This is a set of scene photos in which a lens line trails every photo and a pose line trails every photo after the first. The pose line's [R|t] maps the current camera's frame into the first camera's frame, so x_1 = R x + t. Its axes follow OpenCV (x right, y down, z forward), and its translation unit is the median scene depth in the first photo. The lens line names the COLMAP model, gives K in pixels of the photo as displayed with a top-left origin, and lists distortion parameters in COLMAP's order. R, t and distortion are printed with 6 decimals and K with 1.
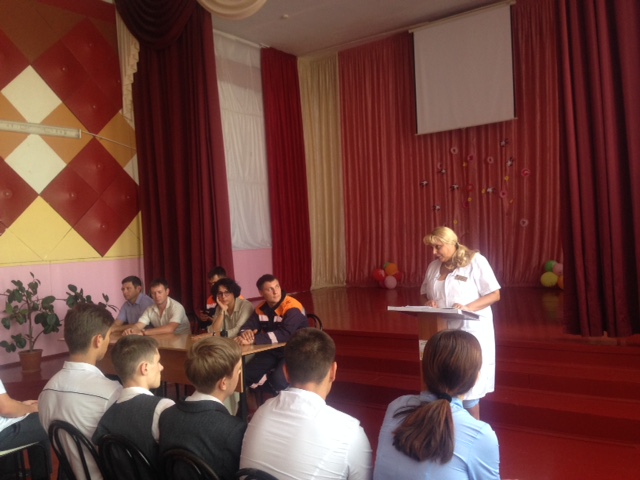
lens RADIAL K [[565.9, 0, 316.8], [0, 565.9, 241.9], [0, 0, 1]] dist [0.096401, -0.165212]
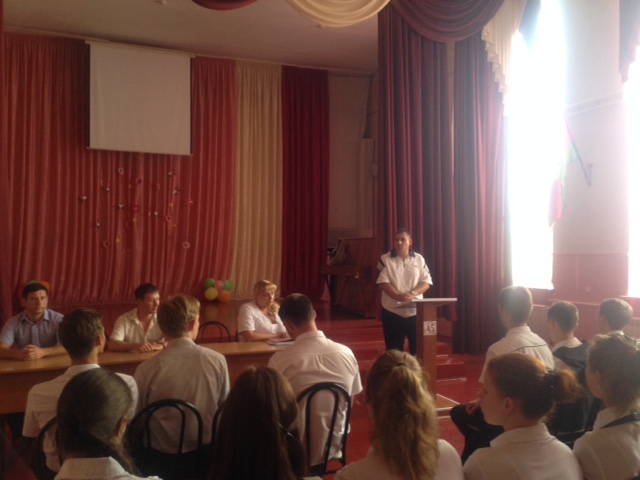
lens RADIAL K [[565.9, 0, 316.8], [0, 565.9, 241.9], [0, 0, 1]] dist [0.096401, -0.165212]
pose [[0.533982, 0.064541, 0.843029, -0.453032], [-0.020599, 0.997779, -0.063341, 0.026121], [-0.845245, 0.016458, 0.534126, 0.162298]]
